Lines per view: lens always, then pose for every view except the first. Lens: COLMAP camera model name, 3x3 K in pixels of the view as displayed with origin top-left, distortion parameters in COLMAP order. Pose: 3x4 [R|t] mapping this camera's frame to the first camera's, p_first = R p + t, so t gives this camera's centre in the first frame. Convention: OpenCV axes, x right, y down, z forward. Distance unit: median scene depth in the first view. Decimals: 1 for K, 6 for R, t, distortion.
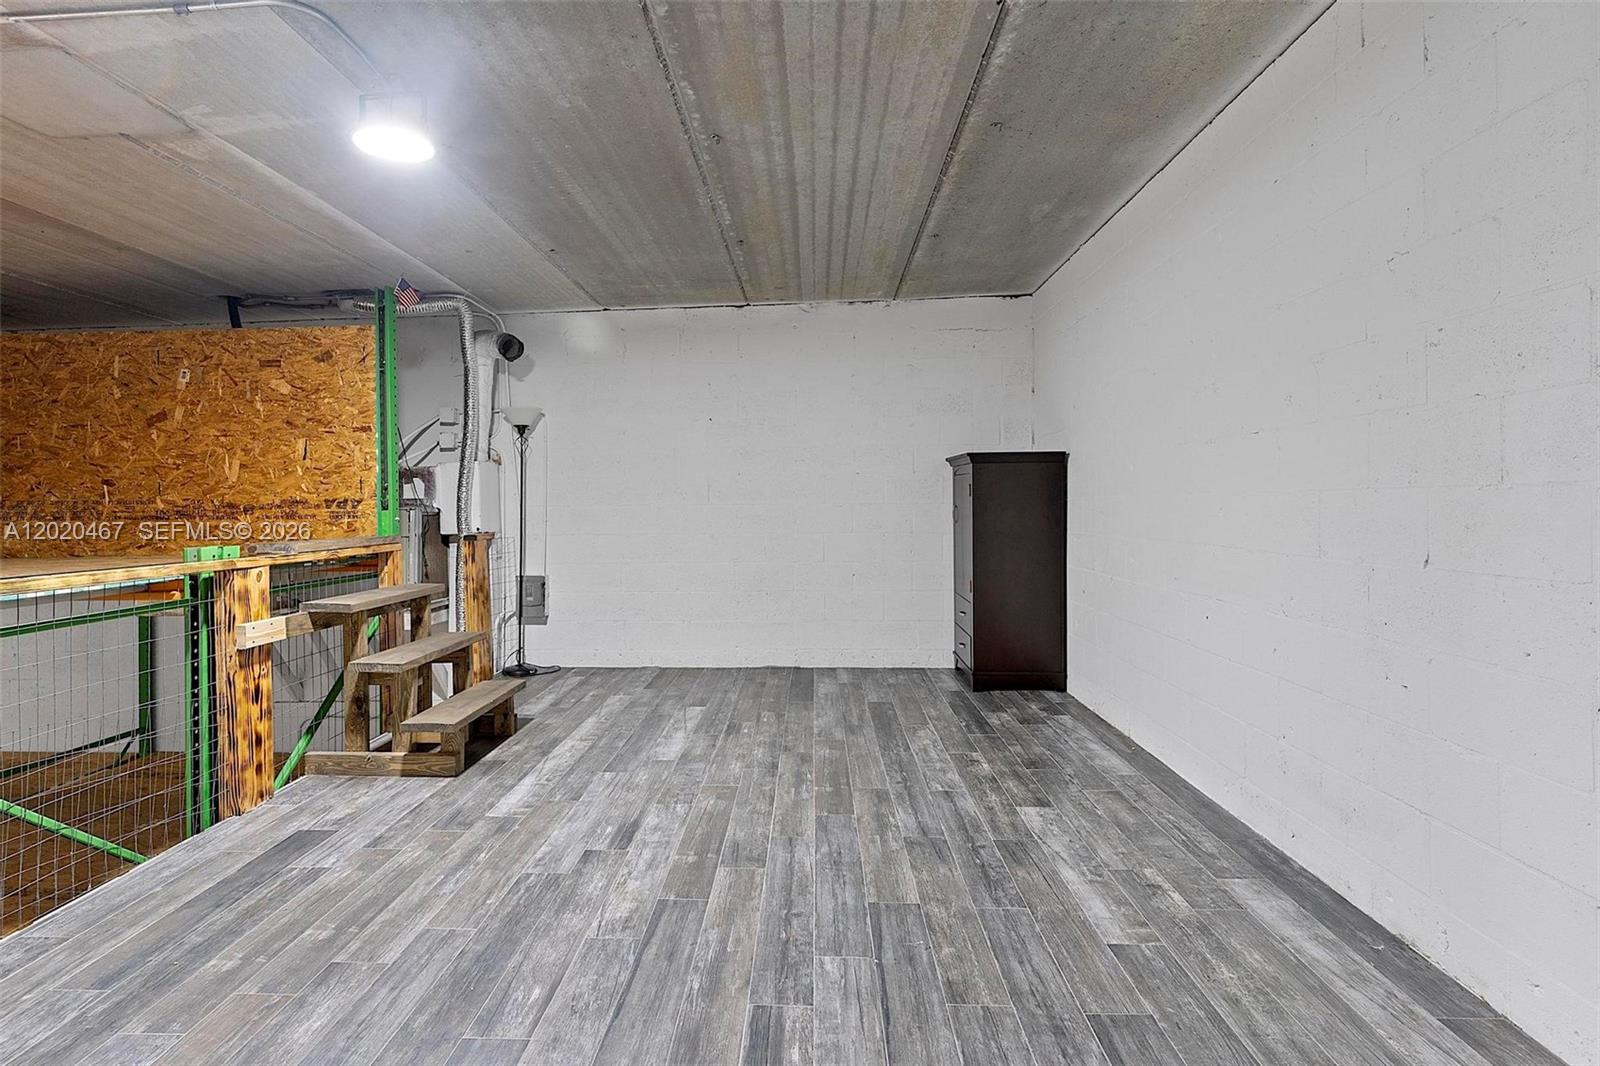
lens RADIAL K [[782.9, 0, 778.2], [0, 782.9, 508.3], [0, 0, 1]] dist [0.001653, 0.000071]
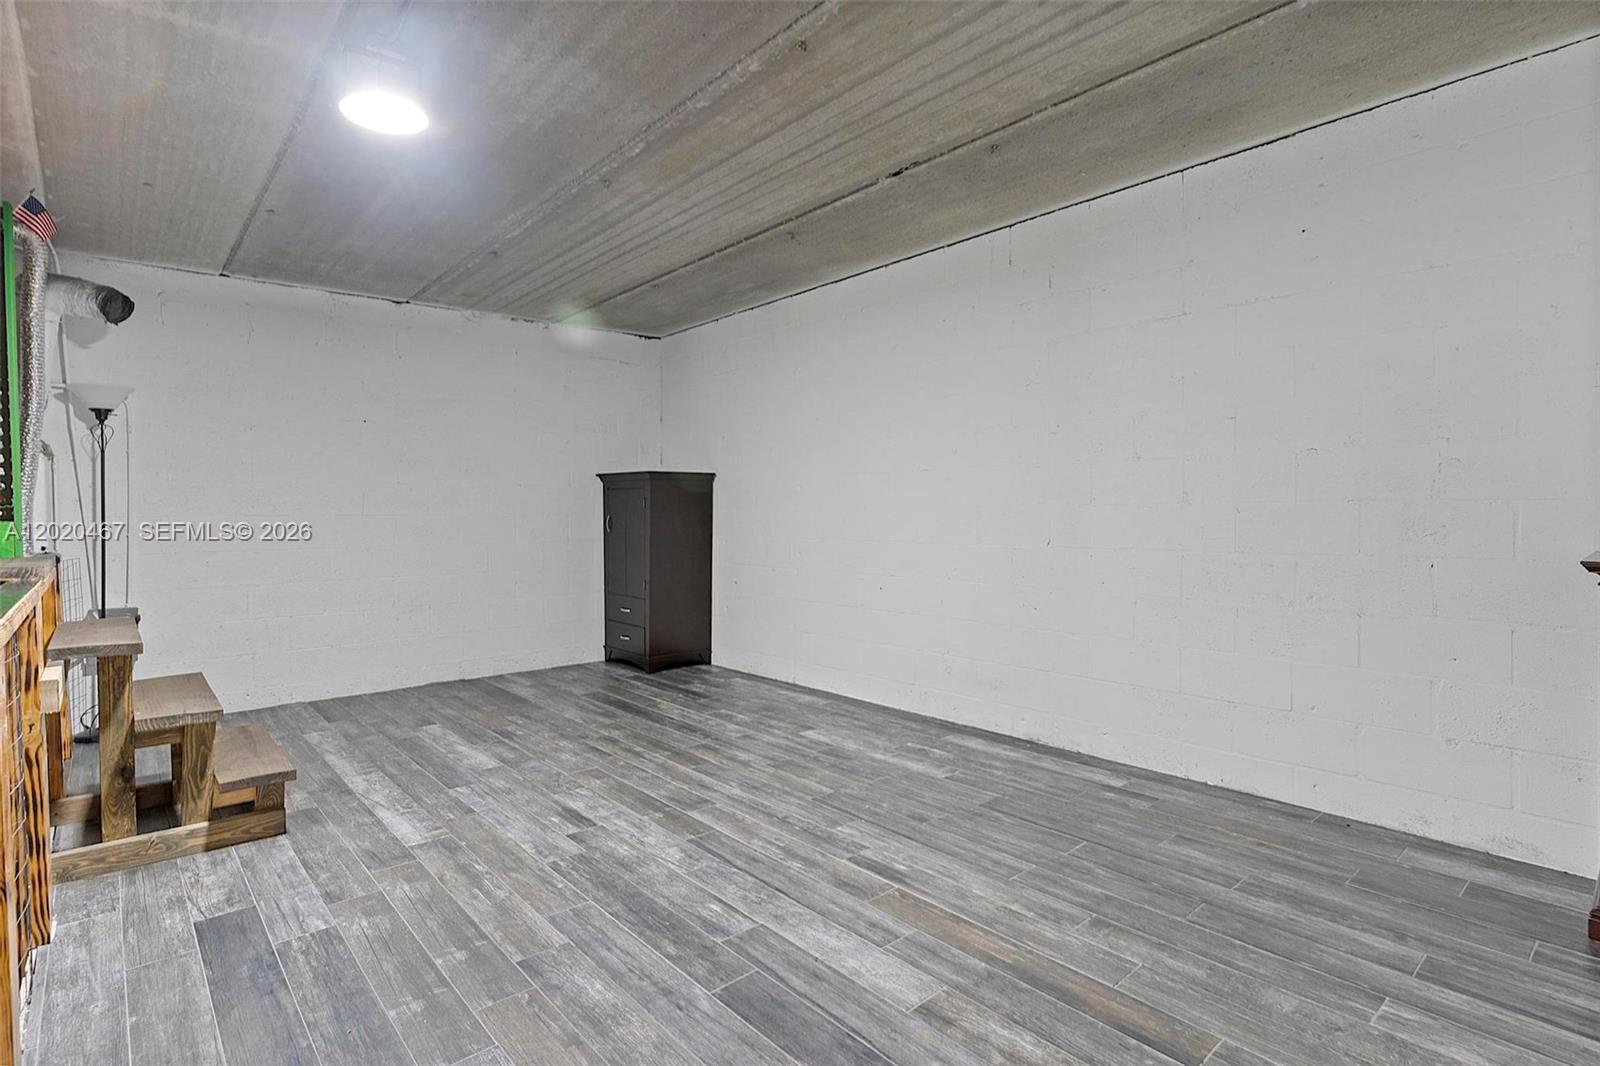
lens RADIAL K [[757.8, 0, 798.0], [0, 757.8, 535.5], [0, 0, 1]] dist [0.000159, -0.000993]
pose [[0.732170, -0.016434, 0.680924, -0.649059], [0.002716, 0.999771, 0.021209, 0.003873], [-0.681117, -0.013679, 0.732047, 0.026108]]
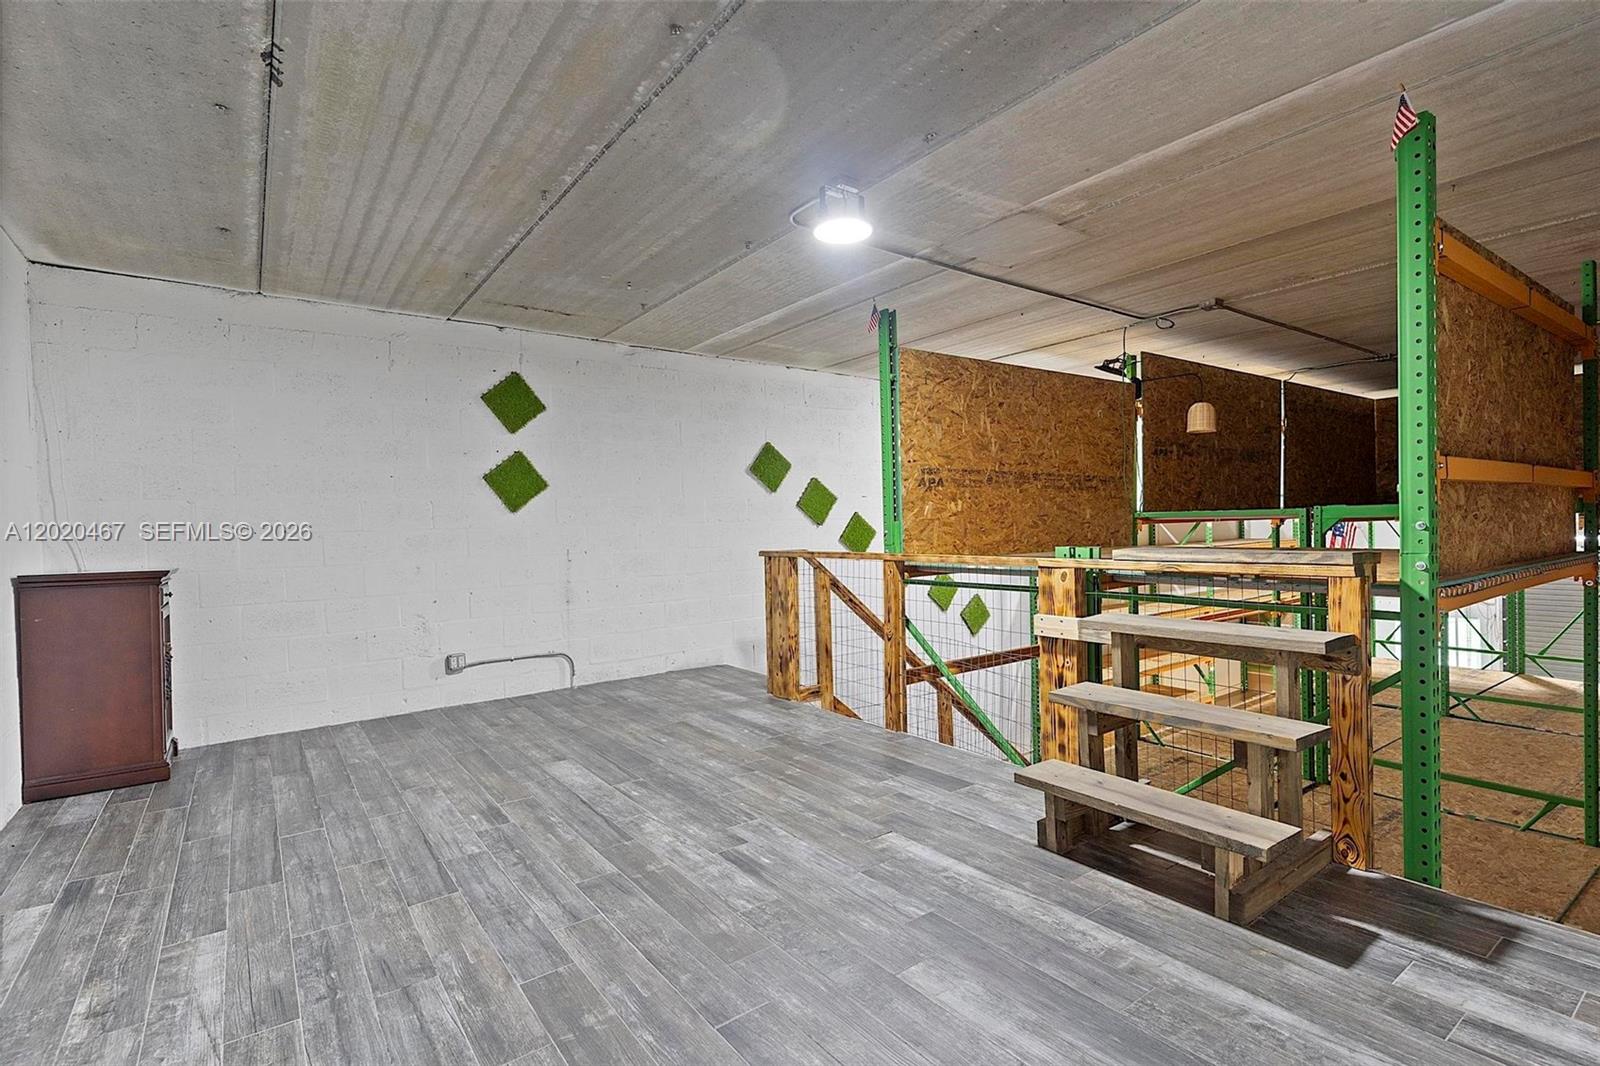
lens RADIAL K [[874.4, 0, 851.3], [0, 874.4, 537.6], [0, 0, 1]] dist [-0.001811, -0.002672]
pose [[-0.783315, 0.043642, -0.620091, 0.340215], [0.032110, 0.999041, 0.029749, -0.013845], [0.620795, 0.003392, -0.783966, 1.852122]]
